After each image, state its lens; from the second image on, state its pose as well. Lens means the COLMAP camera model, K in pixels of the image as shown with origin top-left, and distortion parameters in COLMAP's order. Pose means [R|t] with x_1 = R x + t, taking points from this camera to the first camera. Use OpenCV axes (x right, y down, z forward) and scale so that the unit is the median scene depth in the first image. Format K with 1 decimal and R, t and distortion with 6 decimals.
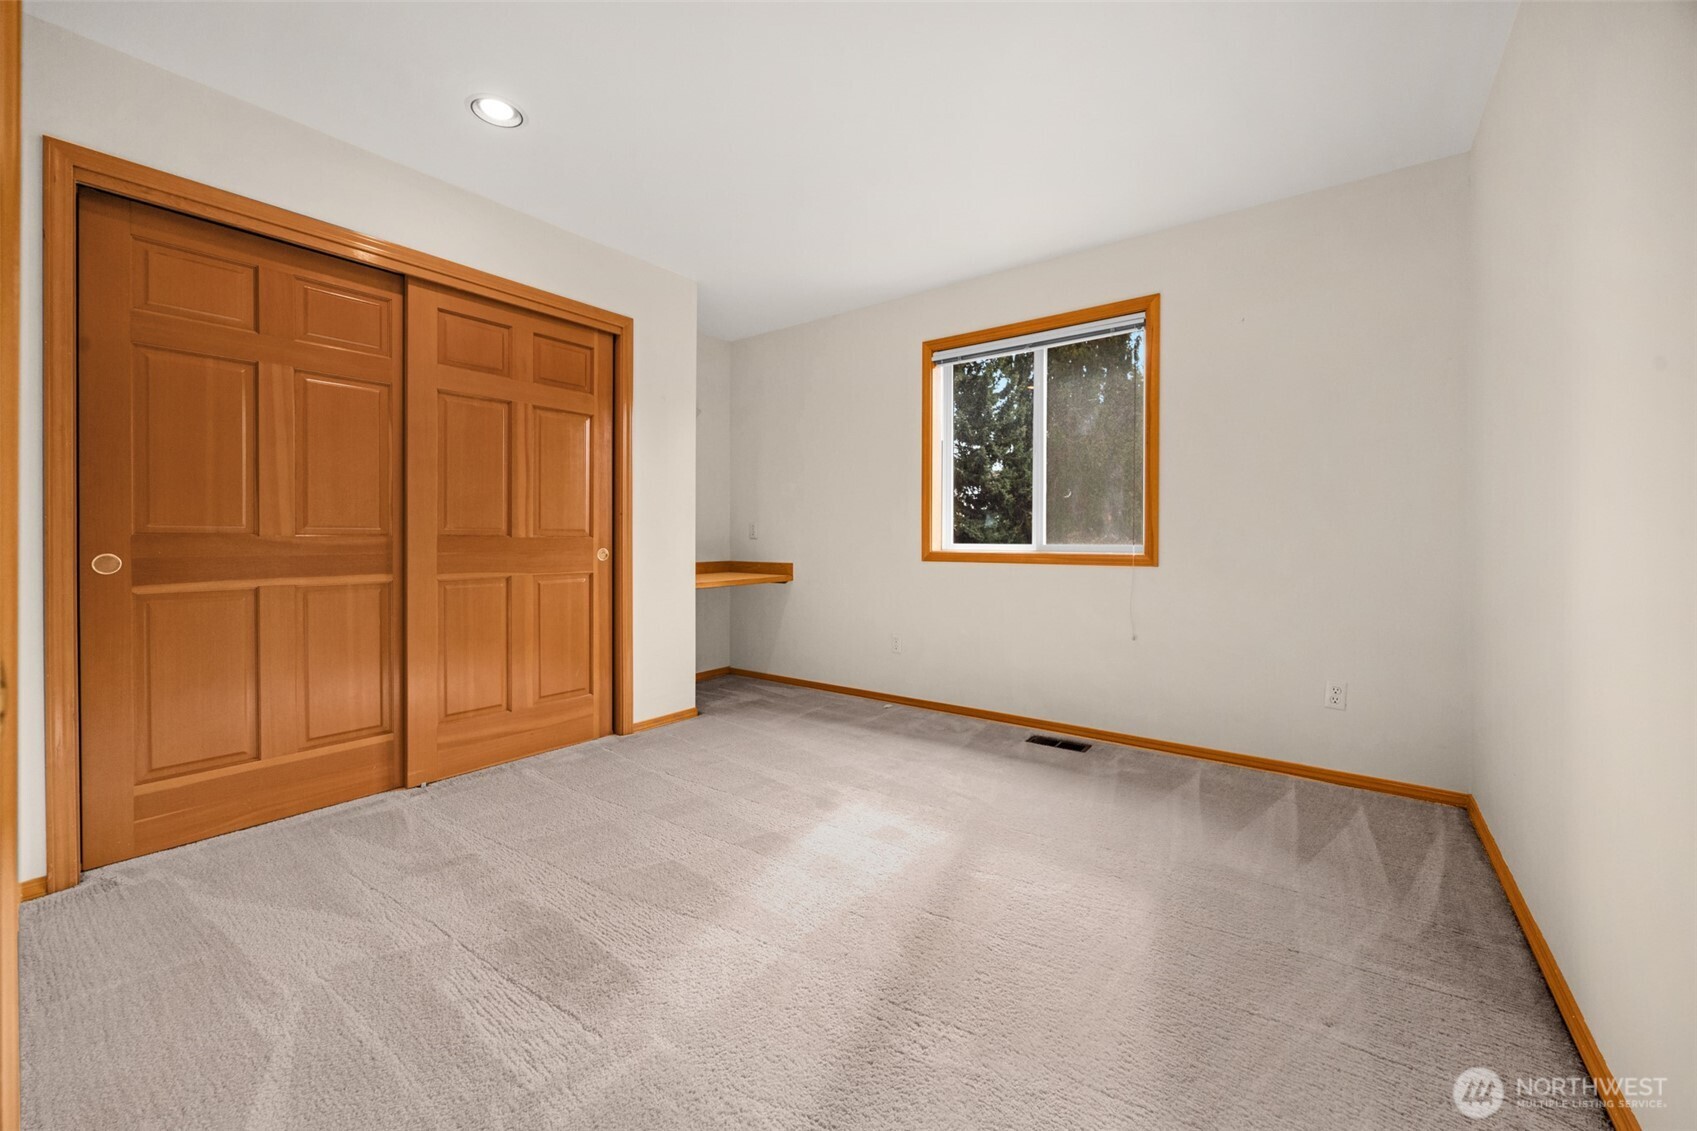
lens RADIAL K [[651.3, 0, 848.5], [0, 651.3, 565.5], [0, 0, 1]] dist [-0.000632, -0.000148]
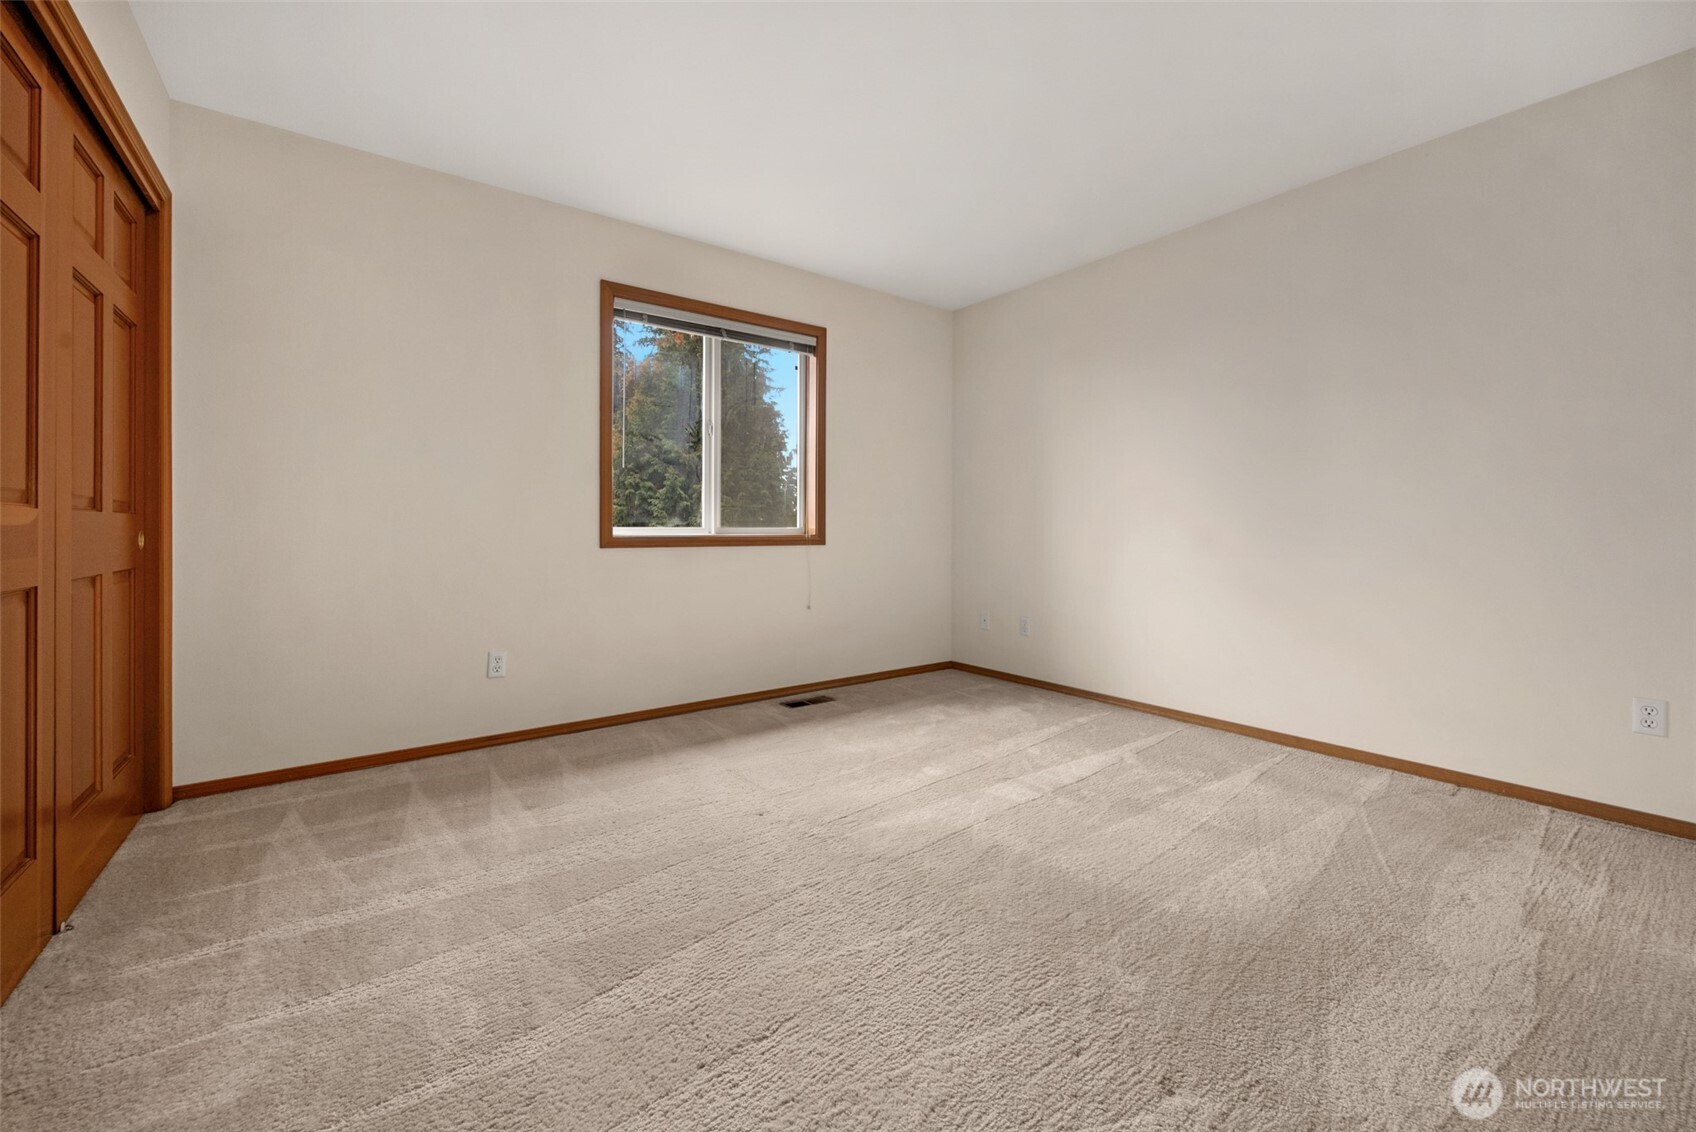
lens RADIAL K [[666.0, 0, 849.5], [0, 666.0, 537.7], [0, 0, 1]] dist [0.023806, -0.000018]
pose [[0.271609, -0.015562, 0.962282, -0.685558], [0.032496, 0.999447, 0.006991, -0.017553], [-0.961859, 0.029371, 0.271965, 0.533035]]
